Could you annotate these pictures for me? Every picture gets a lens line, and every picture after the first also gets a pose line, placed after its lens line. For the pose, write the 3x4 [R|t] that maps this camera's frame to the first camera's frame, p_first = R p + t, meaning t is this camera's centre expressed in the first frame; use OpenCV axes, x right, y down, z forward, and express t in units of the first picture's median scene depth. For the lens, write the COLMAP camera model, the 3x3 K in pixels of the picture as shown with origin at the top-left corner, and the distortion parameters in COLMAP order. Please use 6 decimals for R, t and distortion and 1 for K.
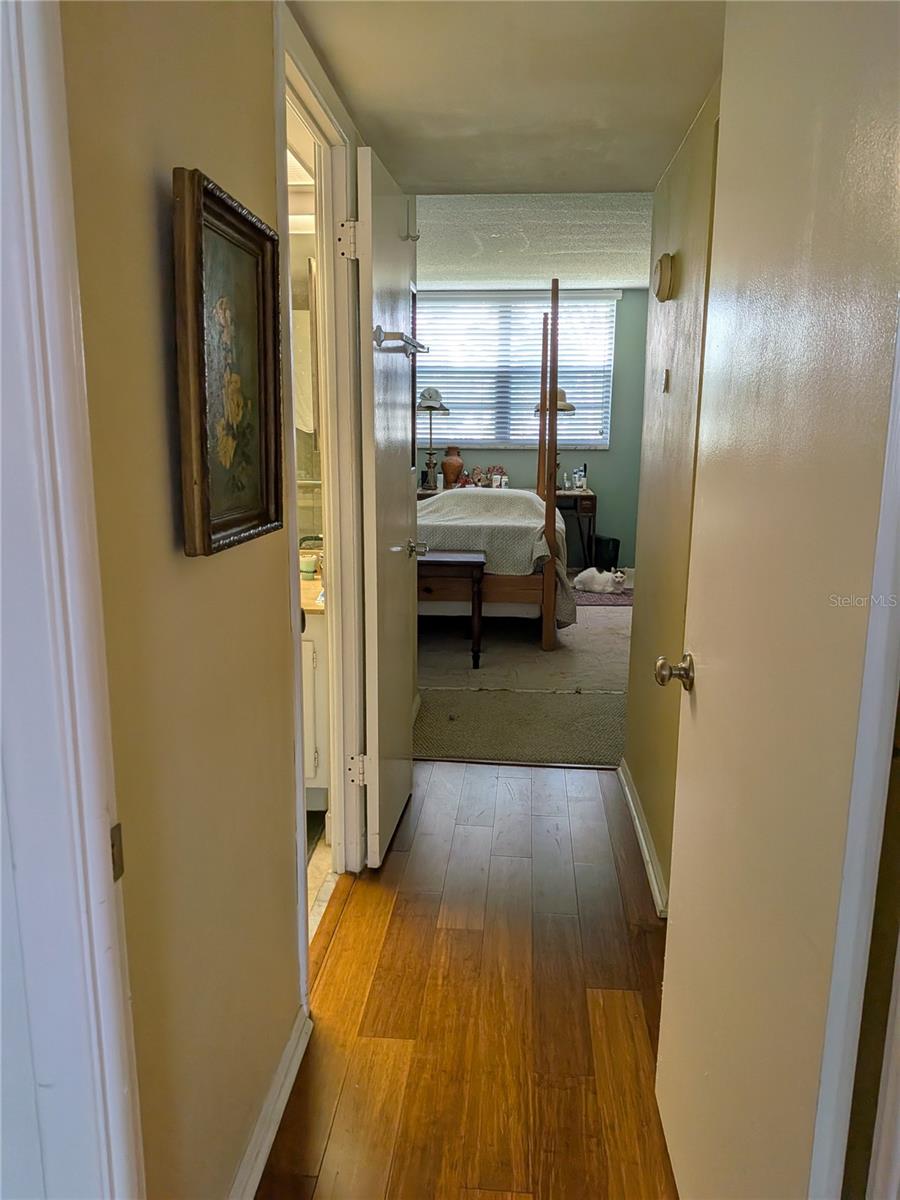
lens RADIAL K [[861.9, 0, 451.2], [0, 861.9, 600.5], [0, 0, 1]] dist [0.054824, -0.078662]
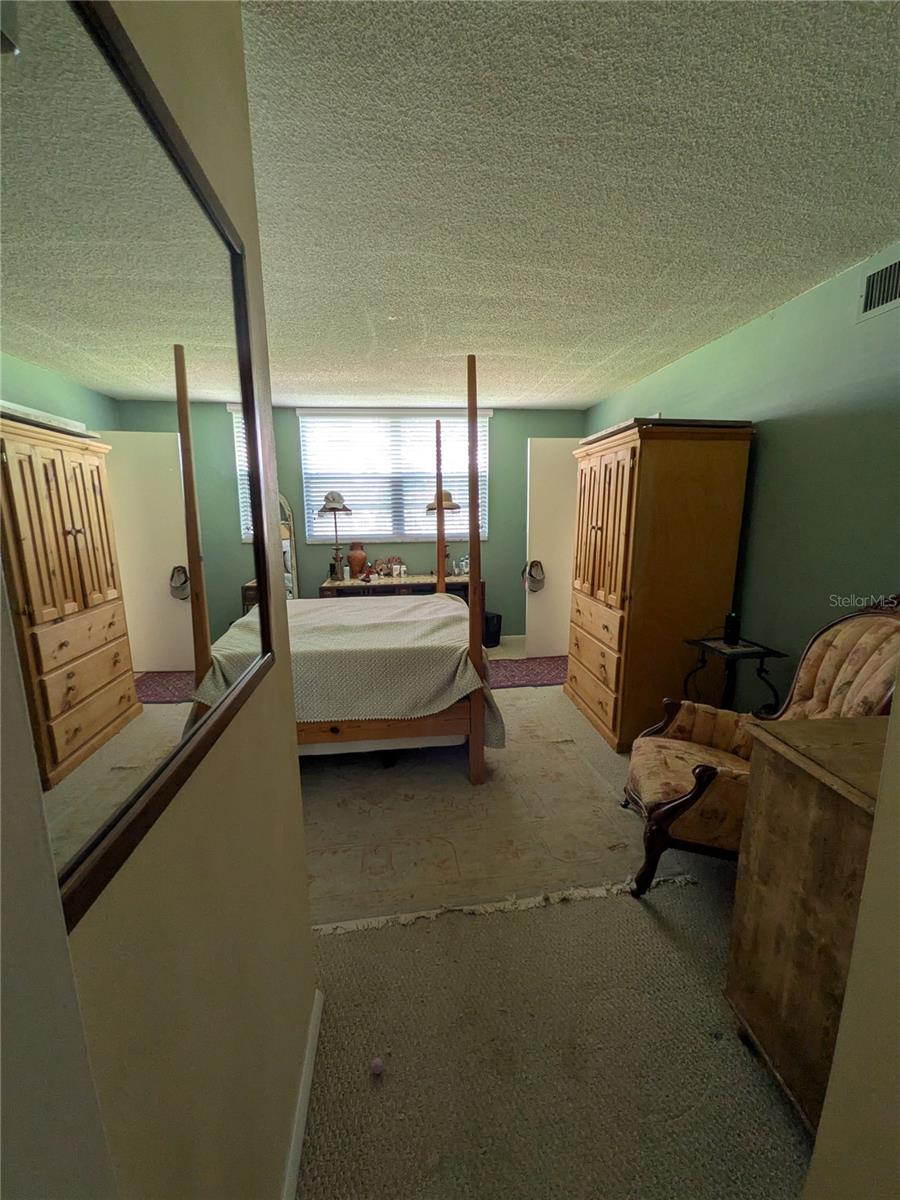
lens RADIAL K [[471.5, 0, 452.3], [0, 471.5, 597.1], [0, 0, 1]] dist [0.008187, -0.001525]
pose [[0.979941, -0.054928, 0.191570, 0.002732], [0.059159, 0.998113, -0.016436, -0.088042], [-0.190306, 0.027439, 0.981341, 0.365575]]
